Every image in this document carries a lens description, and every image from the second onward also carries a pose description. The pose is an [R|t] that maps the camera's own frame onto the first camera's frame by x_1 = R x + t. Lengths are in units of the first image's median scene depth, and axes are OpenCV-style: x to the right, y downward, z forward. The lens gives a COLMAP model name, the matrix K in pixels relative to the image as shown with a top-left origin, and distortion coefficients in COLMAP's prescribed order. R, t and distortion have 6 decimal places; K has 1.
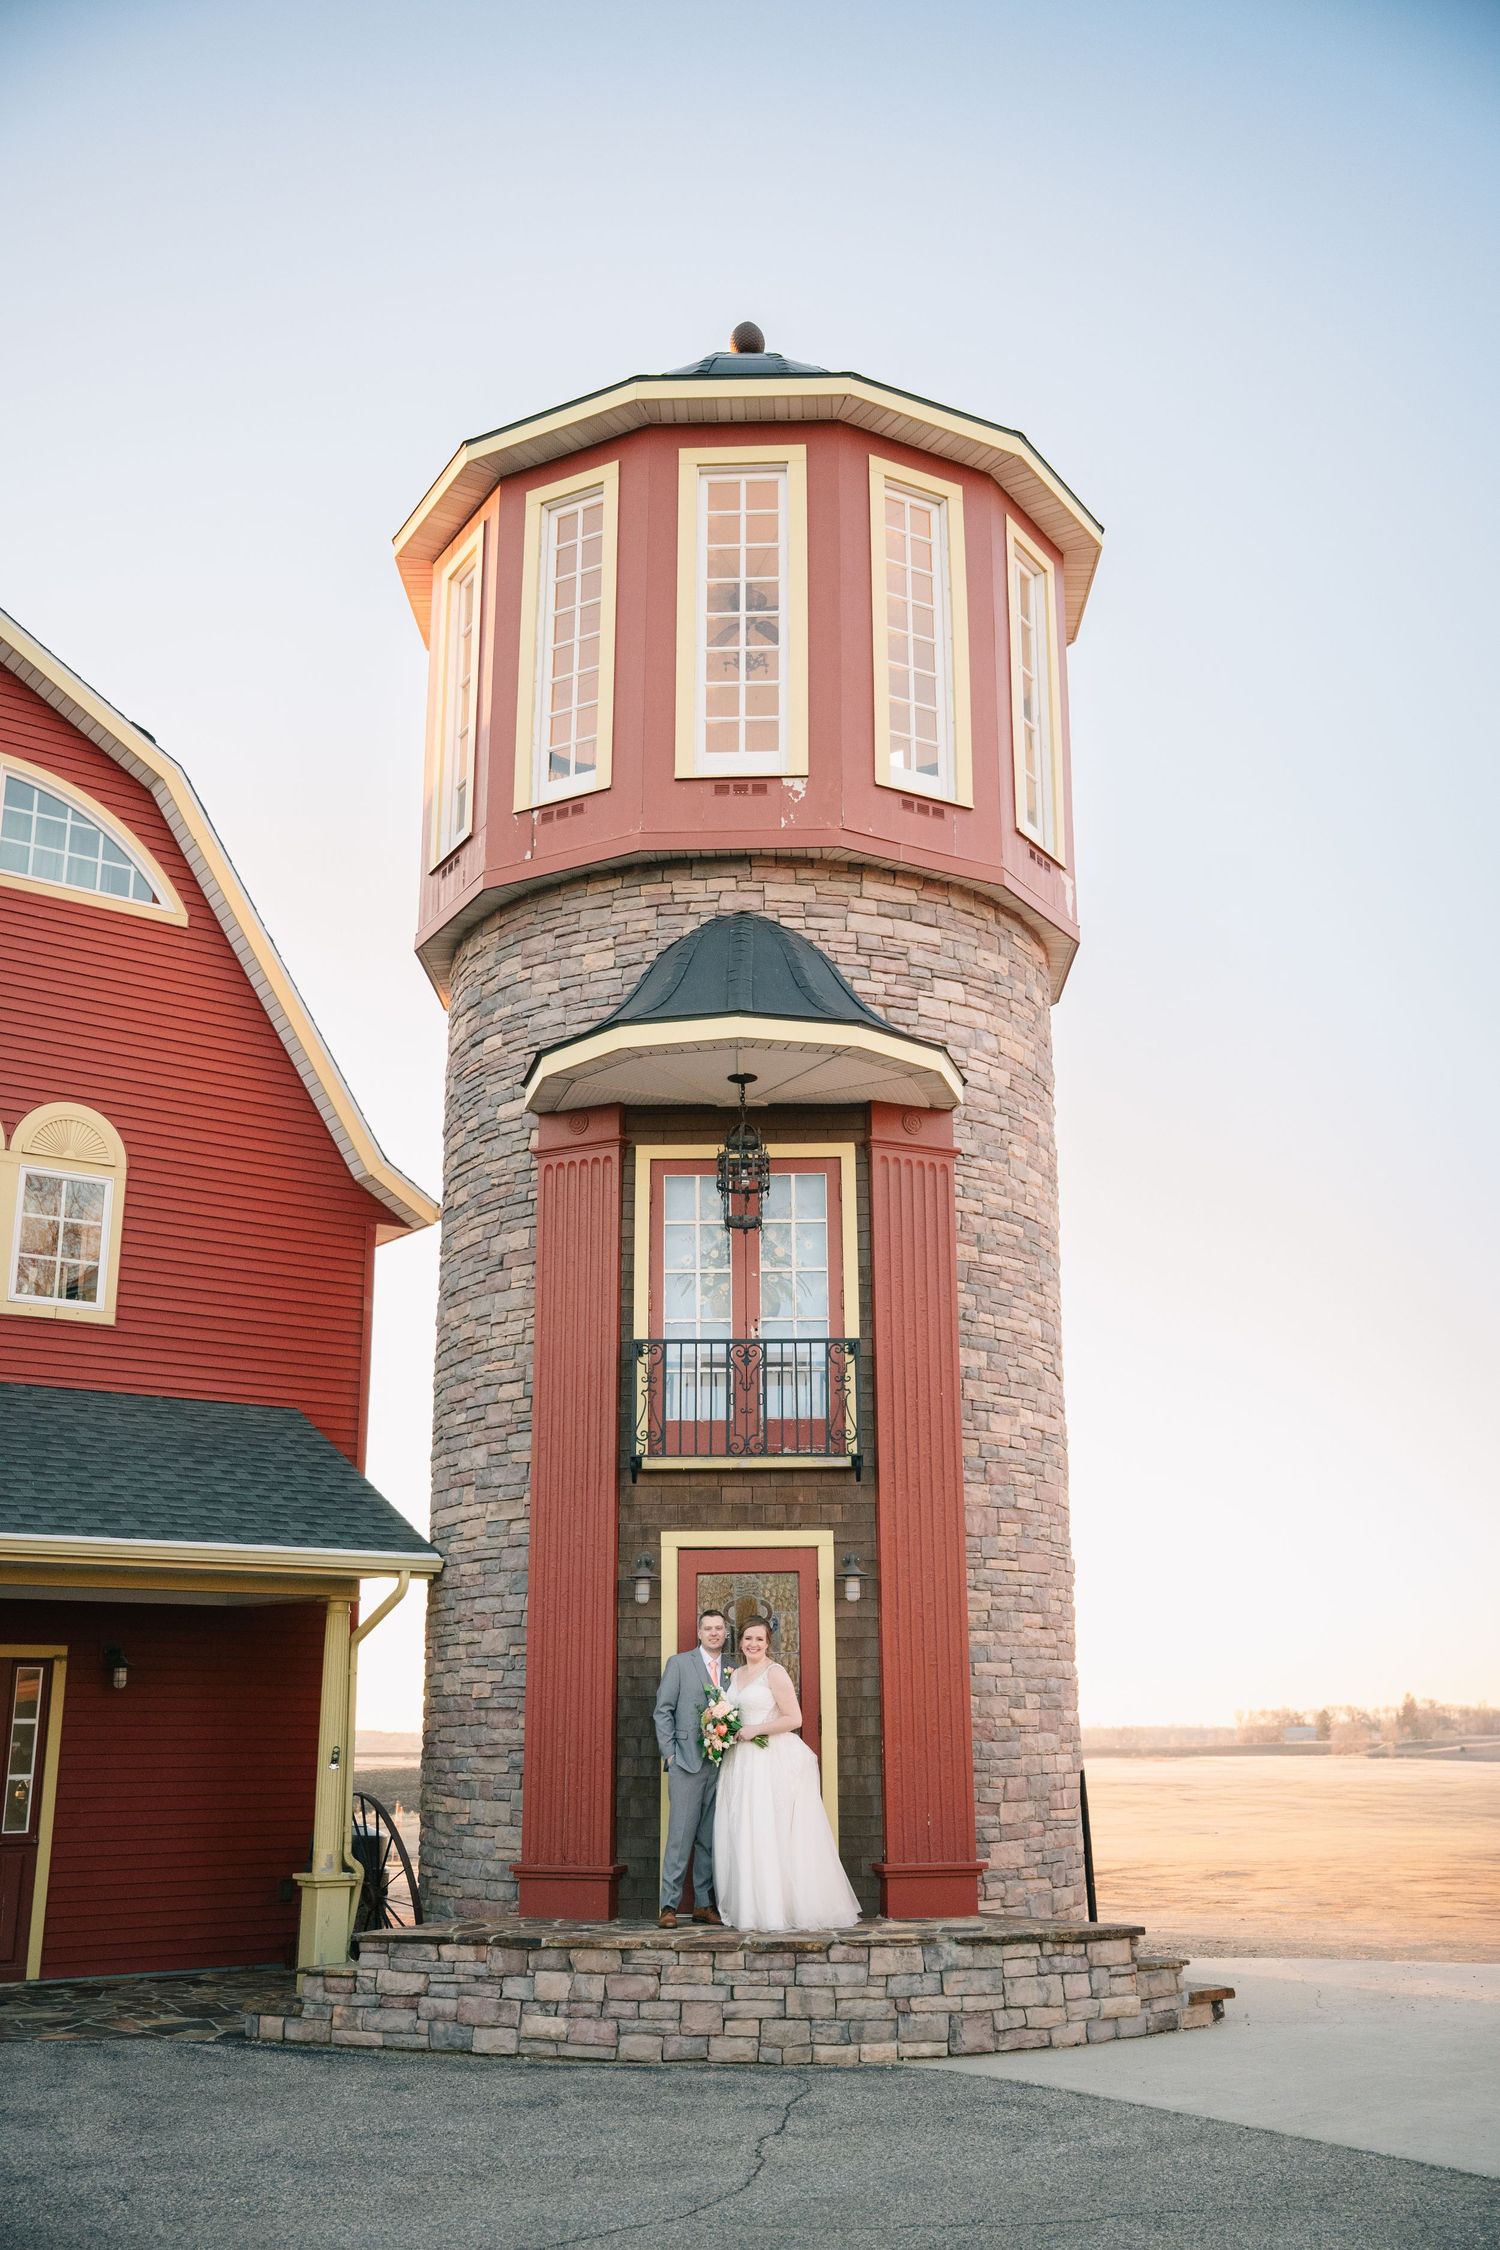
lens RADIAL K [[2188.3, 0, 748.4], [0, 2188.3, 1121.4], [0, 0, 1]] dist [0.008034, 0.000000]
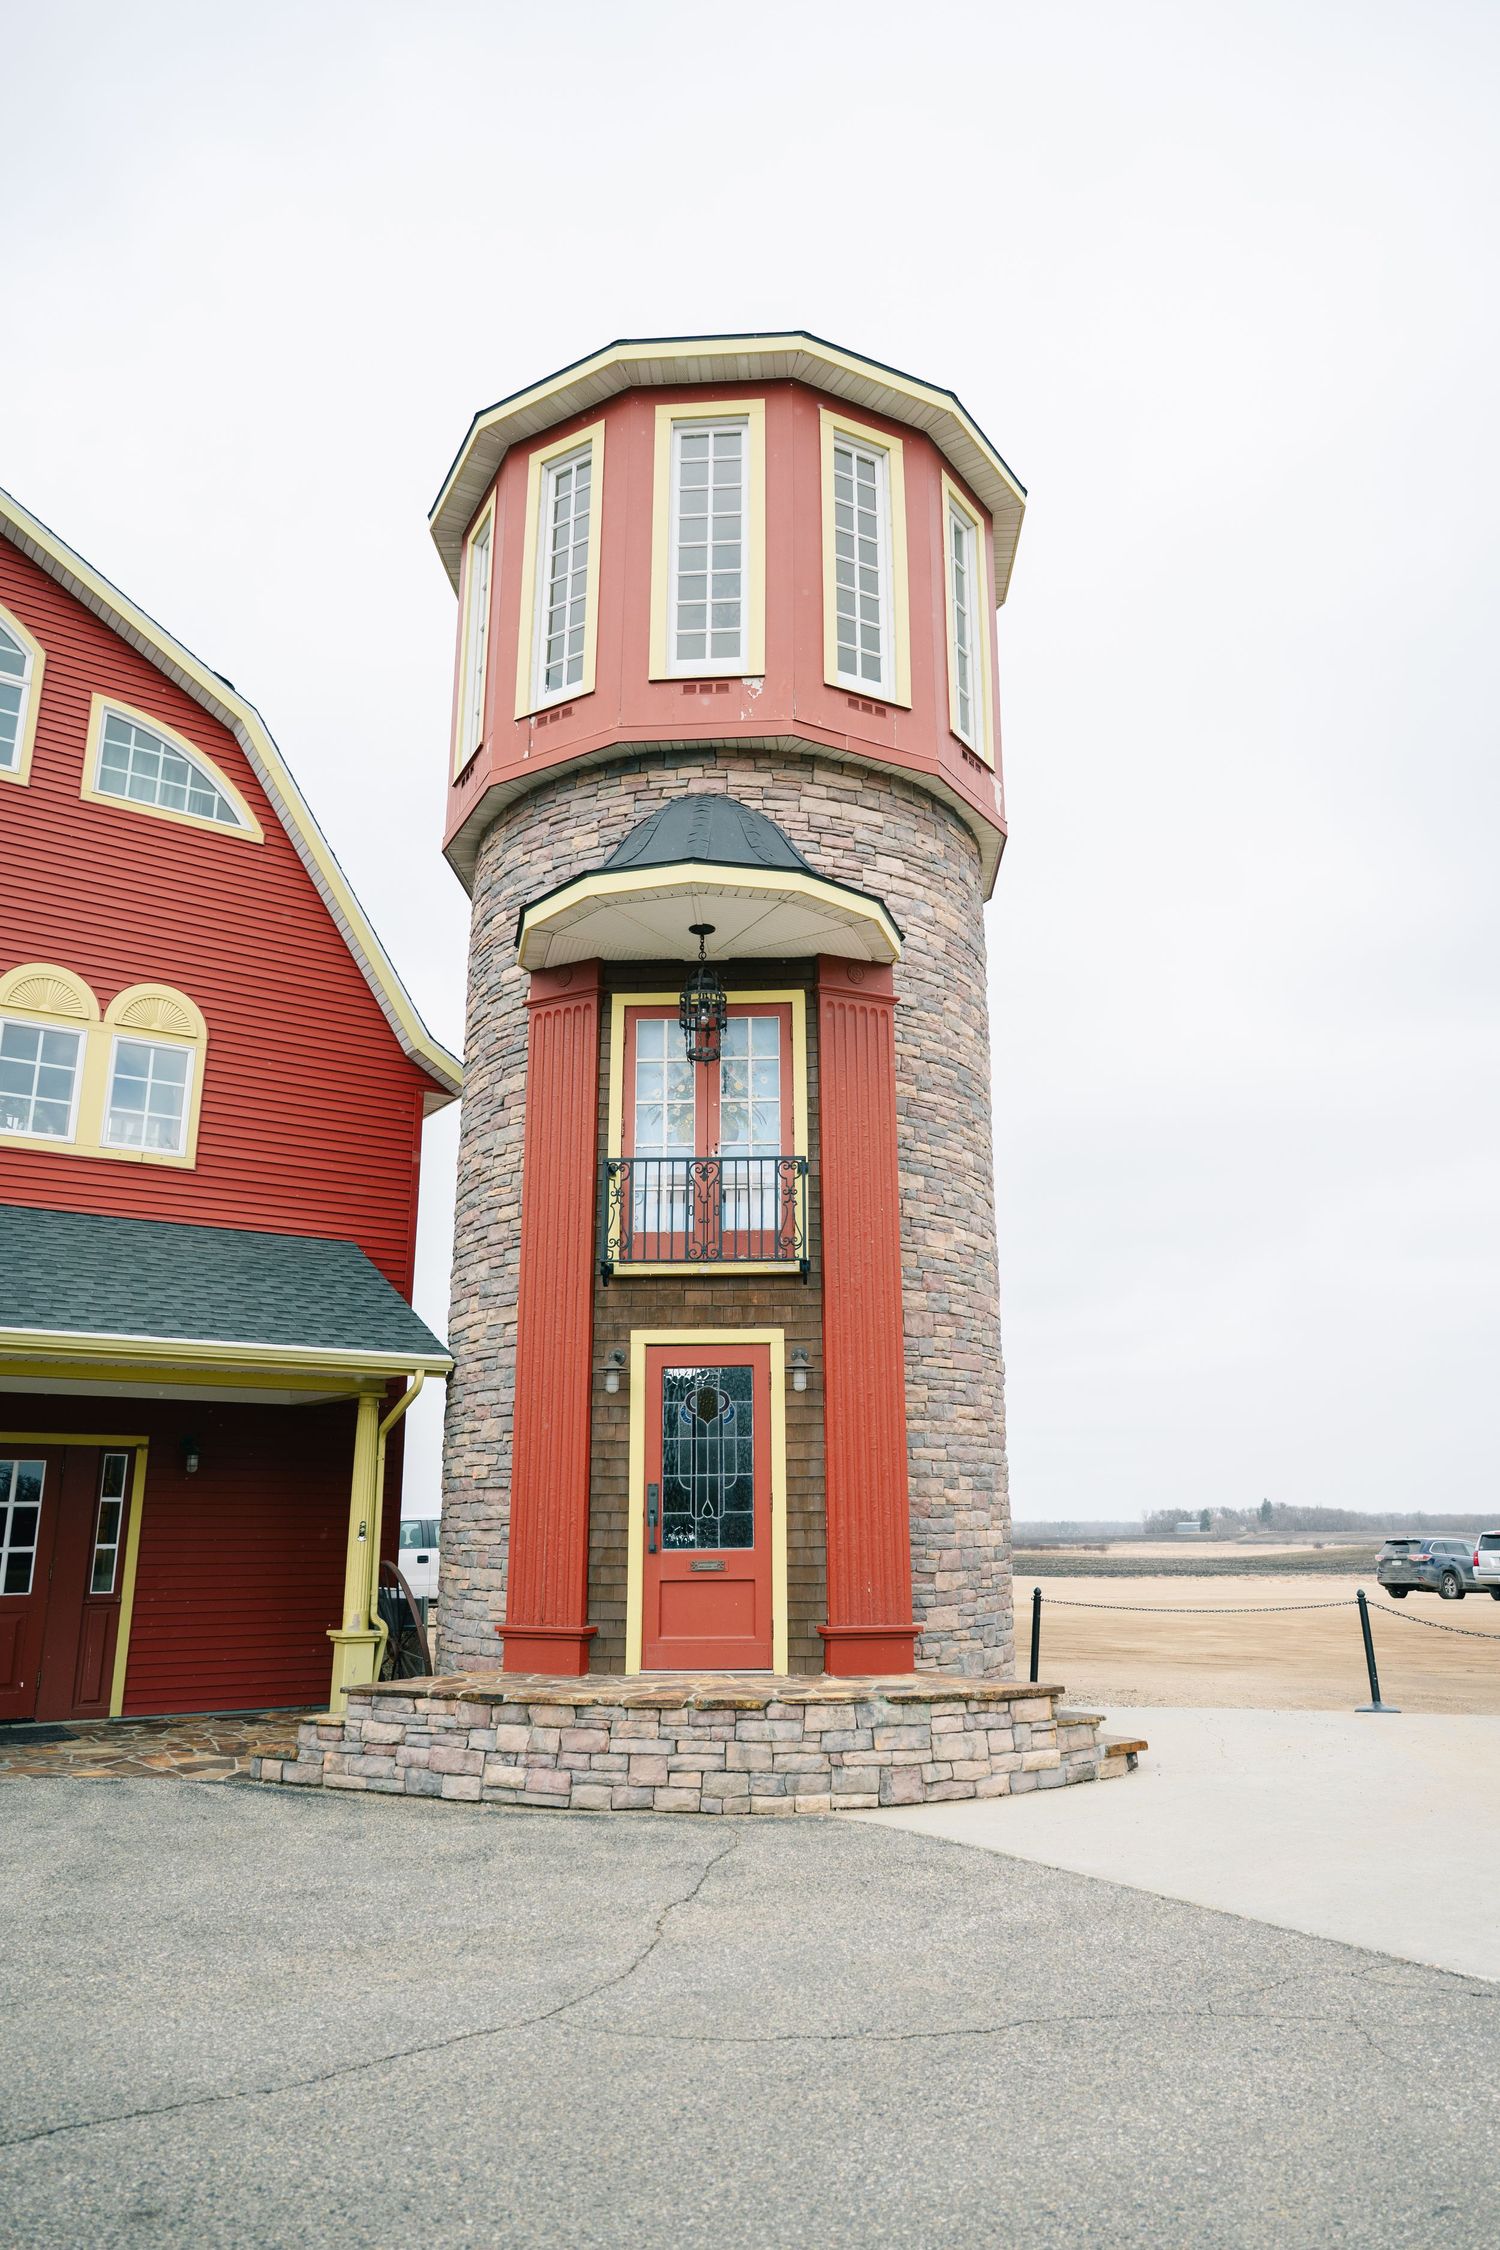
lens RADIAL K [[1469.7, 0, 754.5], [0, 1469.7, 1126.0], [0, 0, 1]] dist [-0.003788, -0.003706]
pose [[0.999270, -0.007359, -0.037488, 0.048949], [0.007579, 0.999955, 0.005743, 0.072962], [0.037444, -0.006023, 0.999281, 0.231131]]
